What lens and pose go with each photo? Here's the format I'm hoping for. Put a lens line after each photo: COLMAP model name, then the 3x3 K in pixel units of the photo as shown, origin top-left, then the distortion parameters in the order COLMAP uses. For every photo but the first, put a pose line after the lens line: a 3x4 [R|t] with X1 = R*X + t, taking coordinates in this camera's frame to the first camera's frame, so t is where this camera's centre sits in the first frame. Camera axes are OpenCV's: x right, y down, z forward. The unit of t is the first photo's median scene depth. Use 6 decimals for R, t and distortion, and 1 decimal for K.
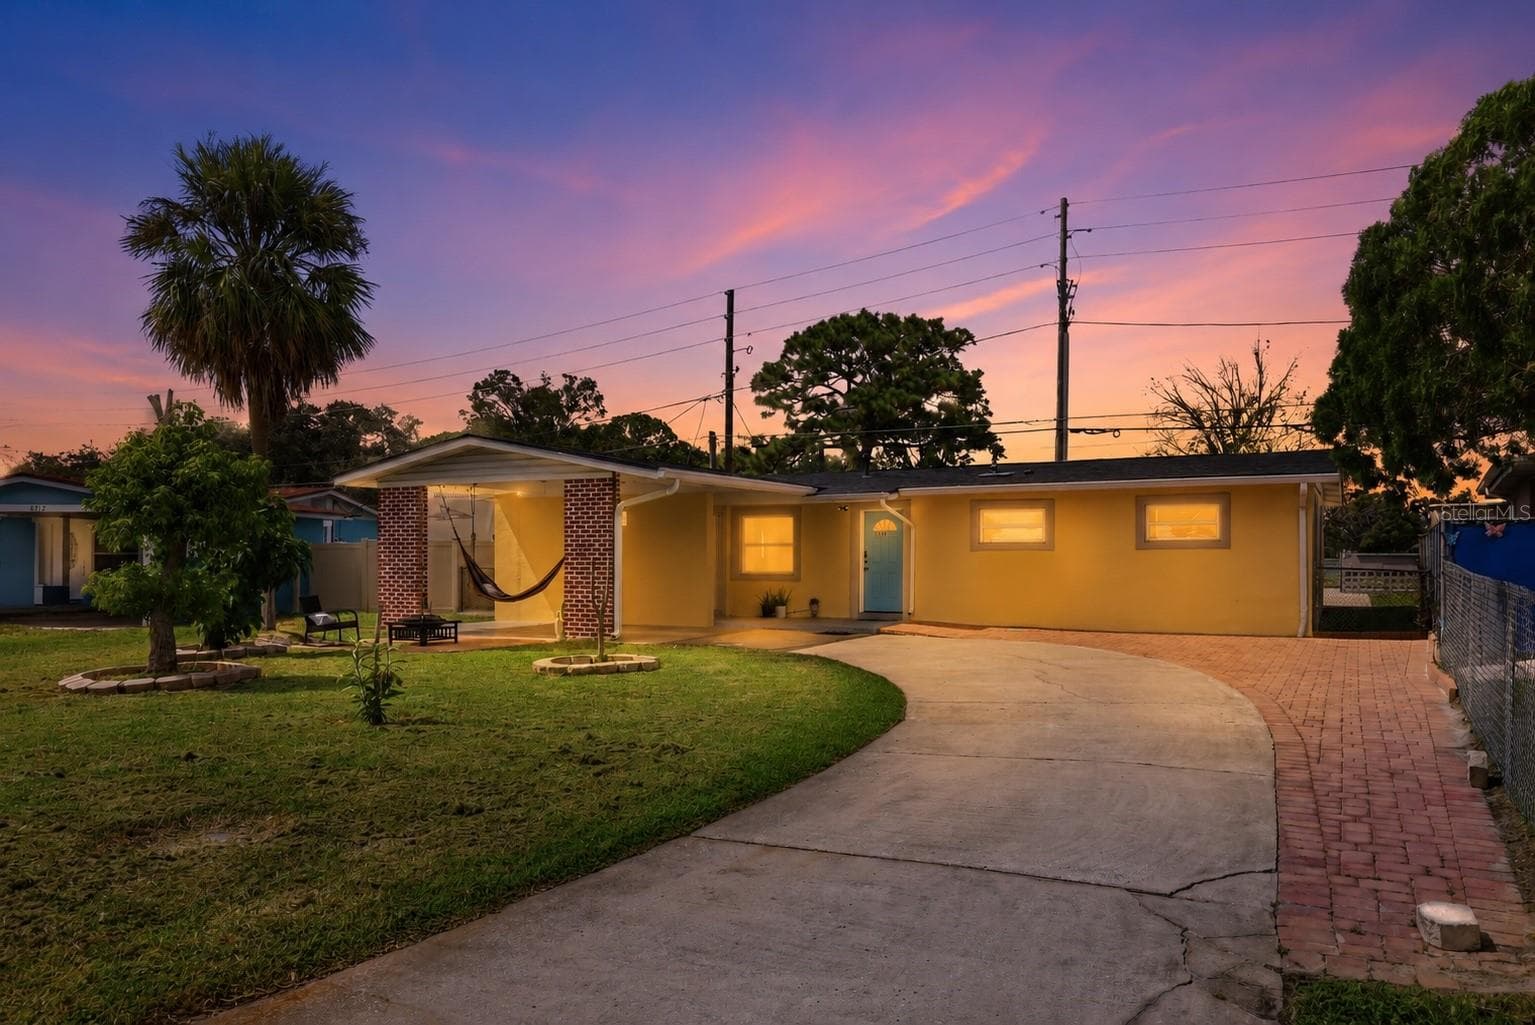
lens RADIAL K [[1083.4, 0, 786.9], [0, 1083.4, 538.1], [0, 0, 1]] dist [0.008708, 0.003007]
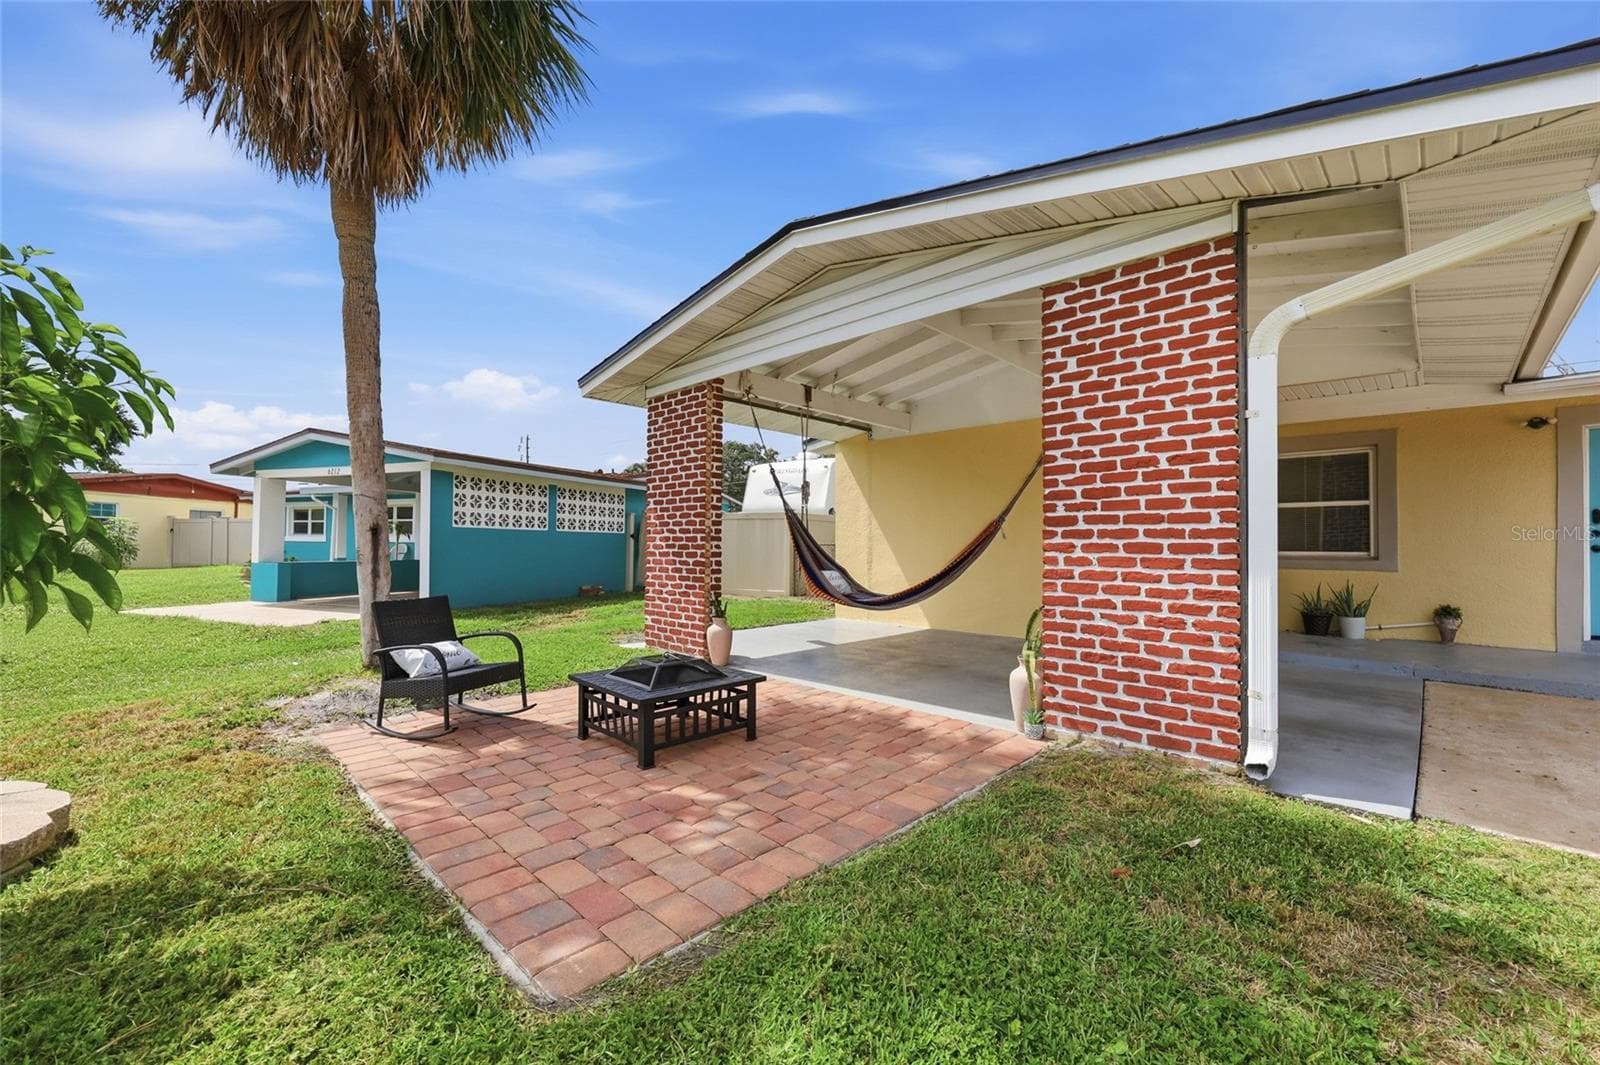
lens RADIAL K [[643.9, 0, 800.0], [0, 643.9, 532.5], [0, 0, 1]] dist [-0.000400, 0.000030]
pose [[0.954247, 0.001435, -0.299018, -0.187883], [-0.001499, 0.999999, 0.000017, 0.023141], [0.299017, 0.000432, 0.954248, 0.667112]]
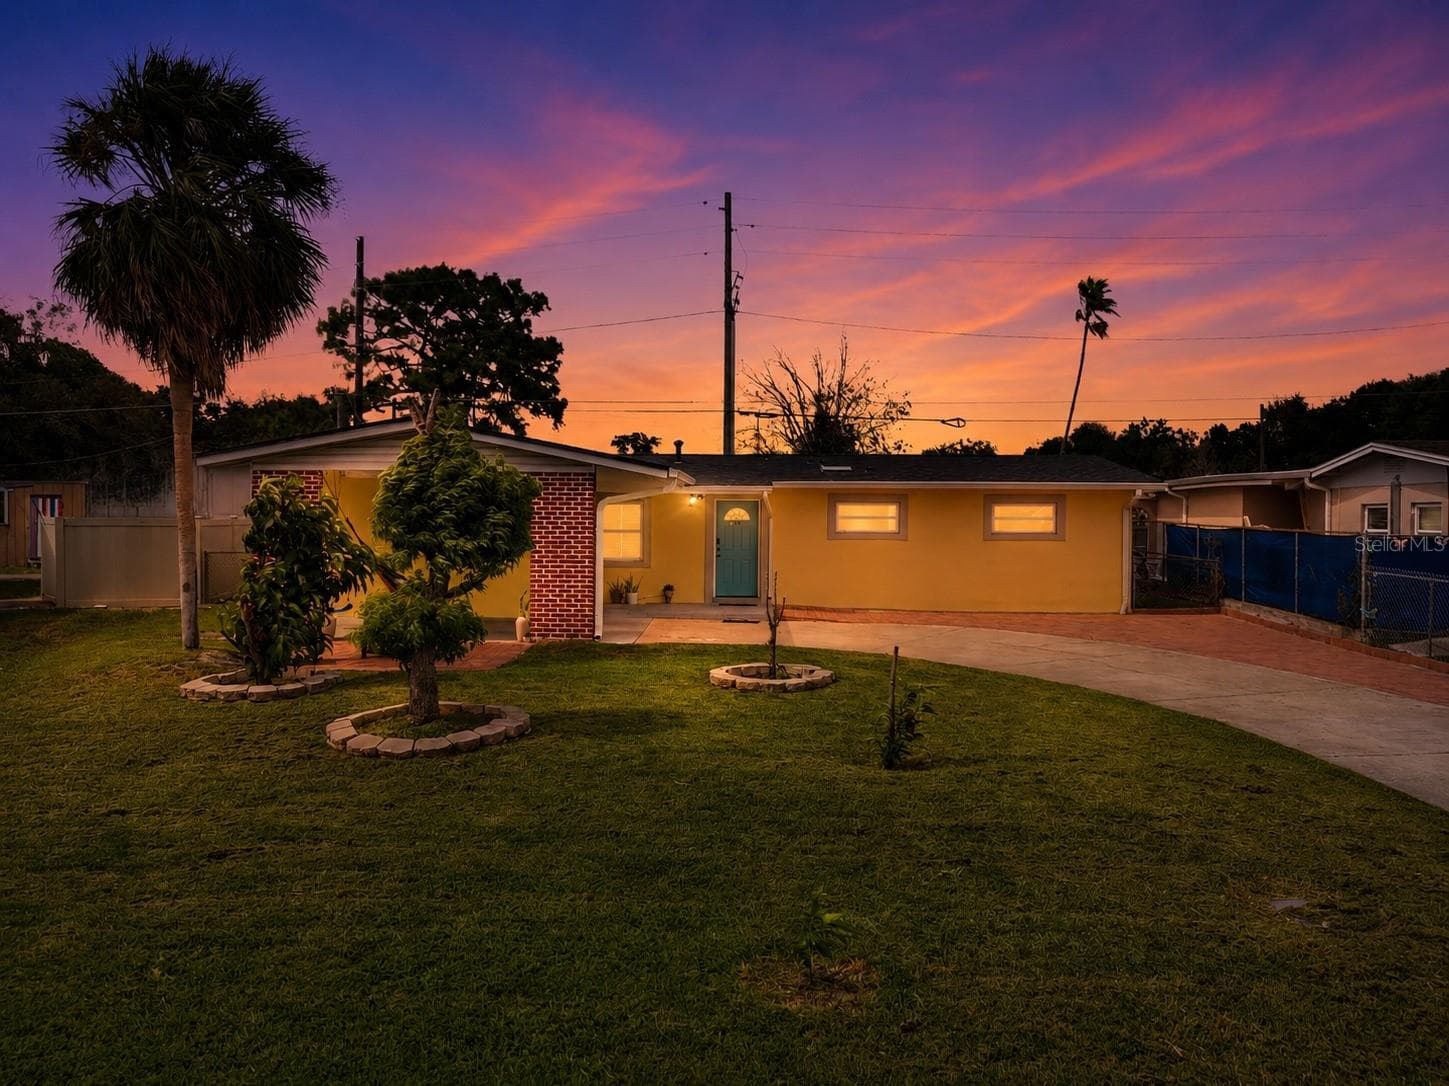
lens RADIAL K [[1067.3, 0, 724.5], [0, 1067.3, 543.0], [0, 0, 1]] dist [0.068082, -0.066002]
pose [[0.896604, -0.004938, 0.442805, -0.402259], [-0.017154, 0.998800, 0.045873, -0.033240], [-0.442500, -0.048726, 0.895444, 0.078811]]
